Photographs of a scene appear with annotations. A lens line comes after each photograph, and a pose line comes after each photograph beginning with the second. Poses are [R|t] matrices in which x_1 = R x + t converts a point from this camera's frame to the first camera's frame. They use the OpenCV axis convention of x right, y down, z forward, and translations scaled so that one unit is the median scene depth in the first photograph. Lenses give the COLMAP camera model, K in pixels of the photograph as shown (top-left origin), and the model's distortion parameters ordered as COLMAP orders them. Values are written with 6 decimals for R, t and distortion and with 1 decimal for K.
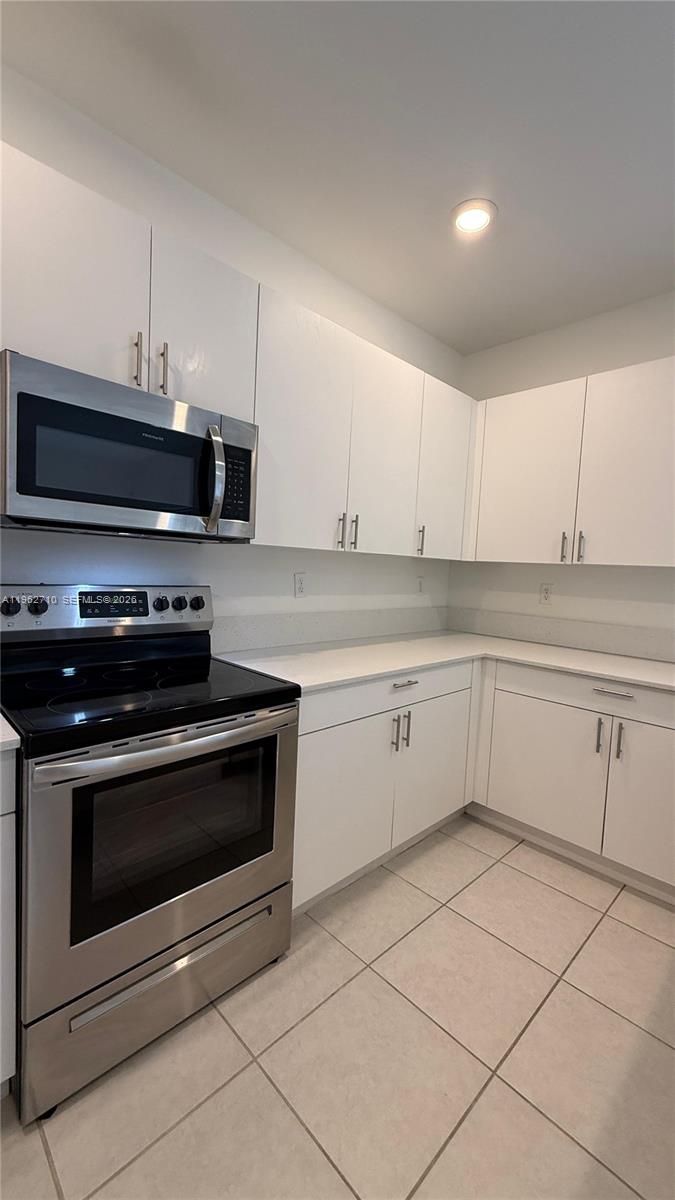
lens RADIAL K [[477.2, 0, 337.2], [0, 477.2, 596.7], [0, 0, 1]] dist [0.001784, -0.000882]
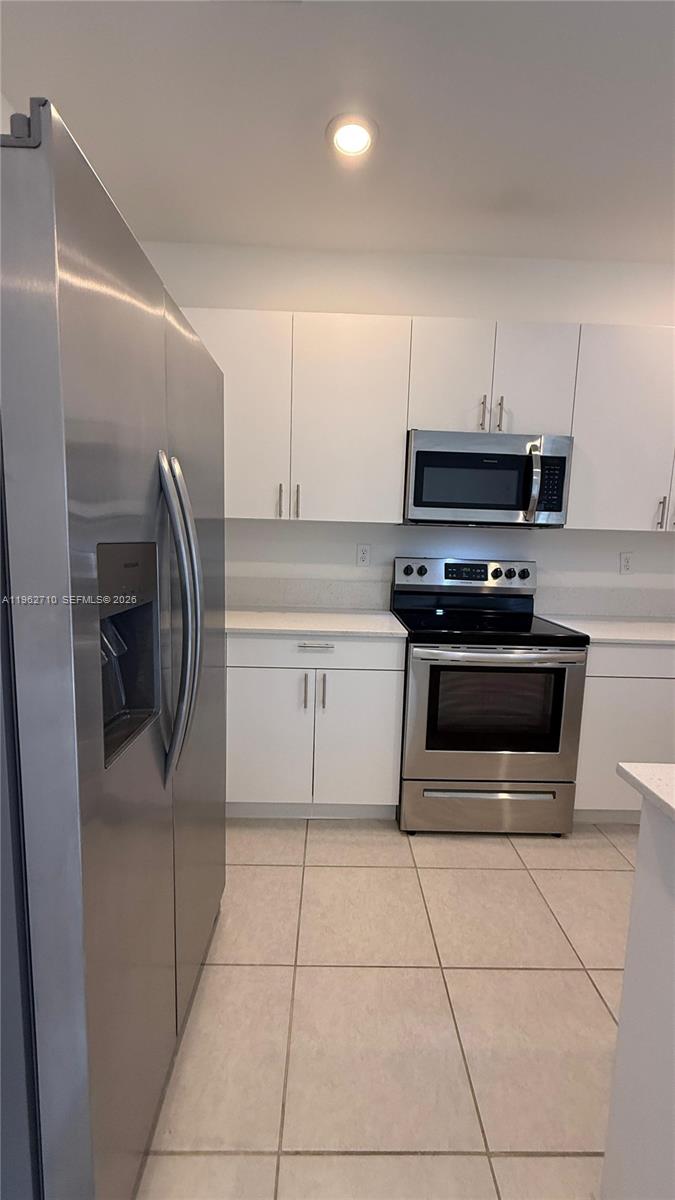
lens RADIAL K [[477.2, 0, 340.2], [0, 477.2, 596.4], [0, 0, 1]] dist [0.001784, -0.000882]
pose [[0.725441, 0.057450, -0.685882, 0.280196], [-0.039238, 0.998342, 0.042122, 0.043790], [0.687165, -0.003644, 0.726493, -0.366587]]
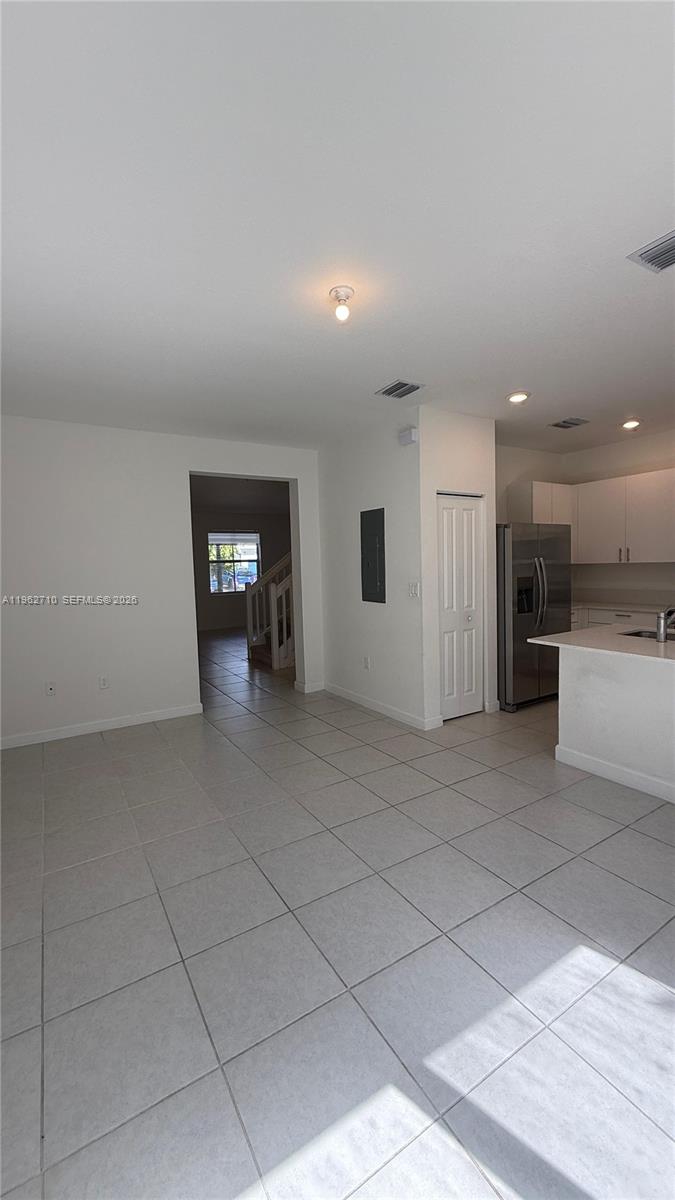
lens RADIAL K [[477.2, 0, 339.3], [0, 477.2, 596.1], [0, 0, 1]] dist [0.001784, -0.000882]
pose [[-0.227275, 0.024406, -0.973525, 2.559105], [-0.042283, 0.998496, 0.034903, 0.074375], [0.972912, 0.049096, -0.225901, -0.563456]]
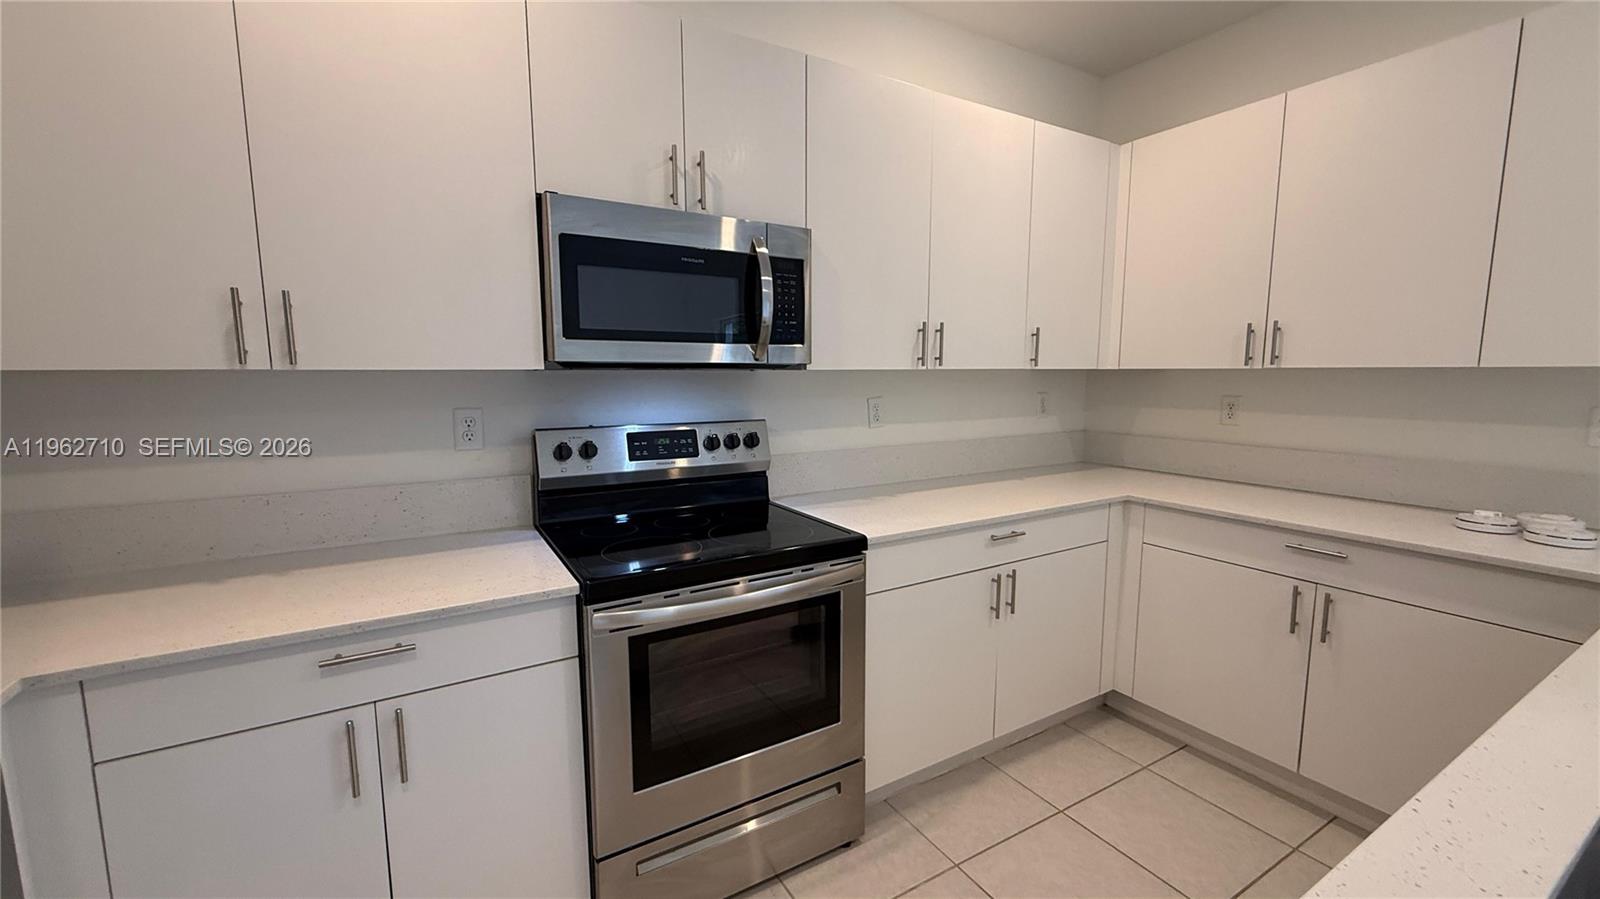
lens RADIAL K [[636.3, 0, 795.3], [0, 636.3, 448.3], [0, 0, 1]] dist [0.001784, -0.000882]
pose [[0.969555, -0.021322, -0.243943, 0.070718], [0.033828, 0.998313, 0.047190, -0.025372], [0.242525, -0.054006, 0.968641, -0.109914]]
